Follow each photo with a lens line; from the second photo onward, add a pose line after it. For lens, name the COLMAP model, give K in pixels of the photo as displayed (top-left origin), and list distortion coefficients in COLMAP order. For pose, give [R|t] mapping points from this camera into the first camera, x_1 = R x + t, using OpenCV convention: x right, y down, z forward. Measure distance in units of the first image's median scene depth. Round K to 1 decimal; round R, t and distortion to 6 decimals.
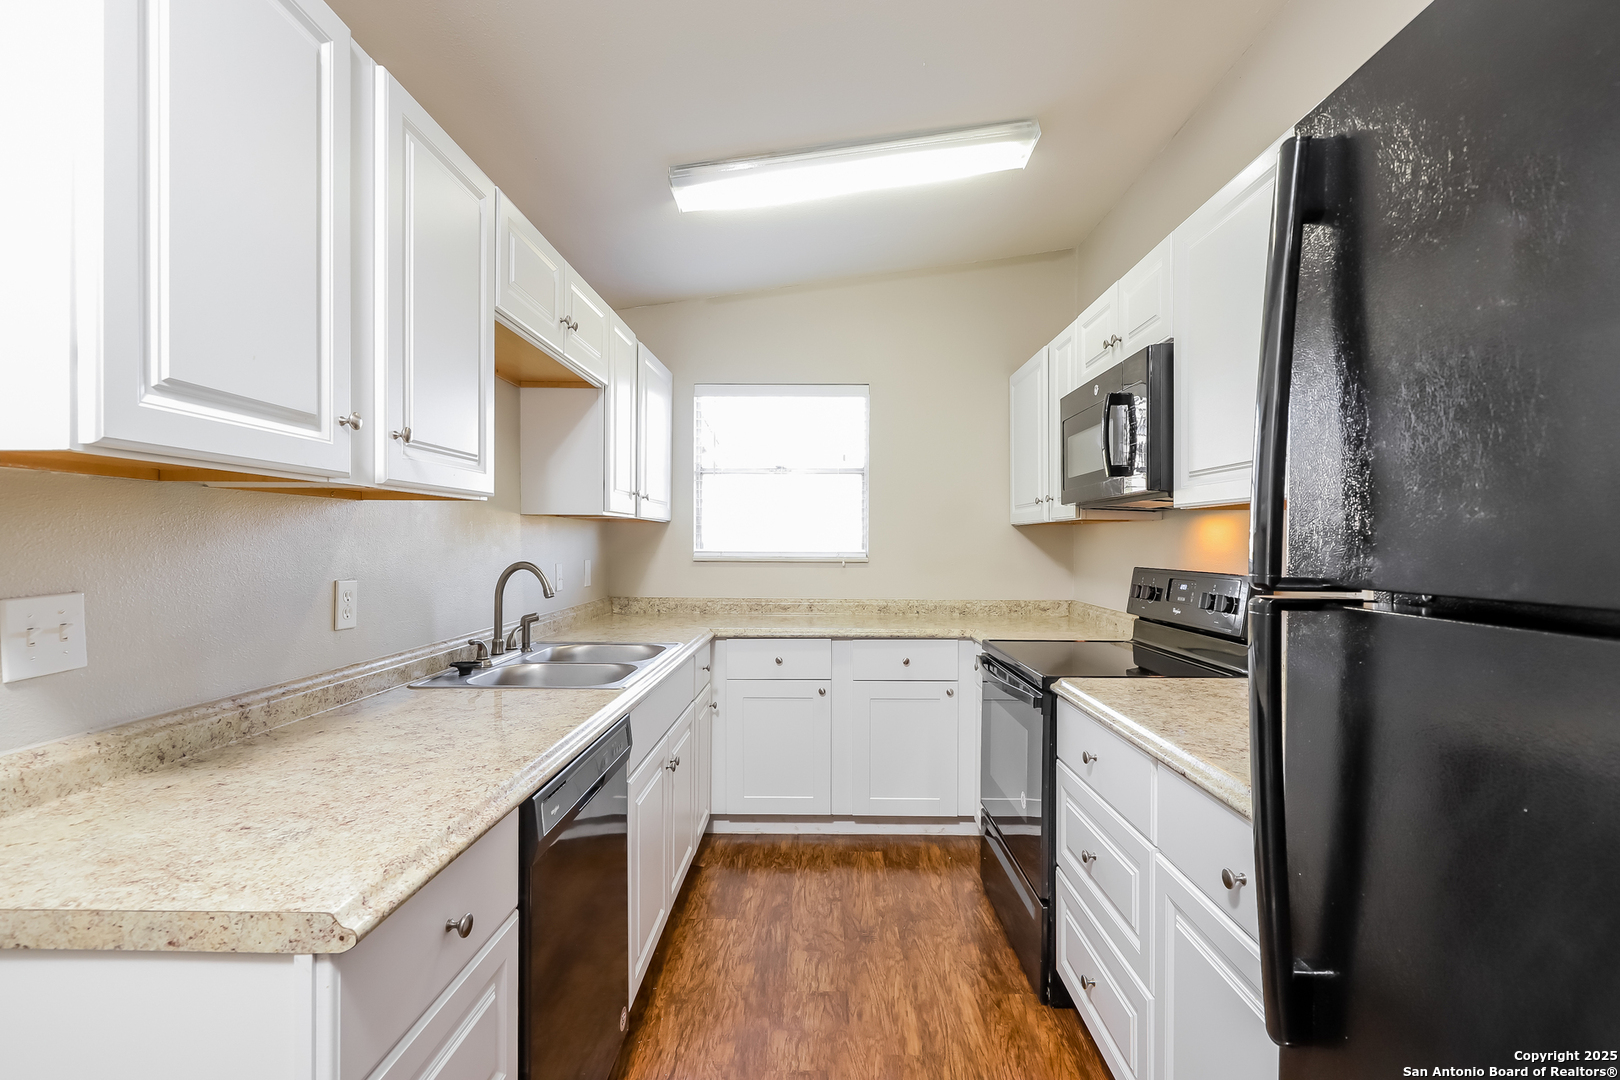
lens RADIAL K [[739.9, 0, 811.8], [0, 739.9, 547.1], [0, 0, 1]] dist [0.000422, -0.000015]
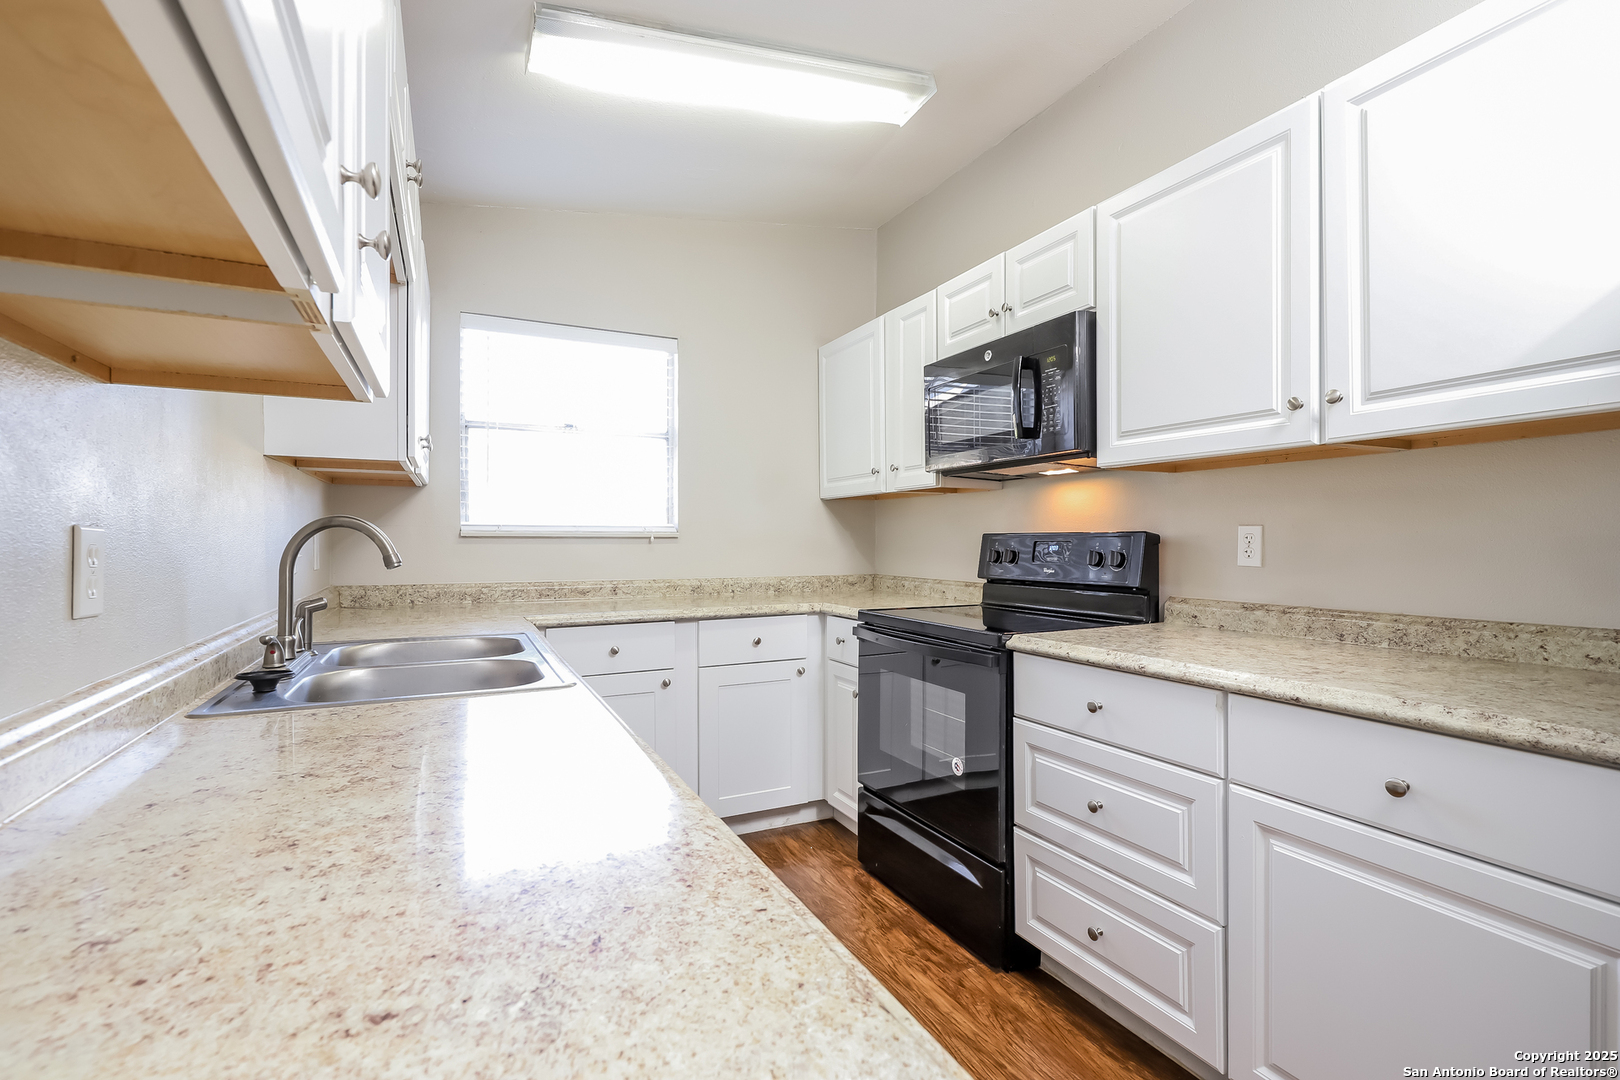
lens RADIAL K [[740.8, 0, 810.0], [0, 740.8, 540.0], [0, 0, 1]] dist [0.000433, -0.000242]
pose [[0.887779, -0.004052, 0.460252, -0.310640], [0.007067, 0.999963, -0.004830, 0.046261], [-0.460216, 0.007540, 0.887775, 0.213308]]
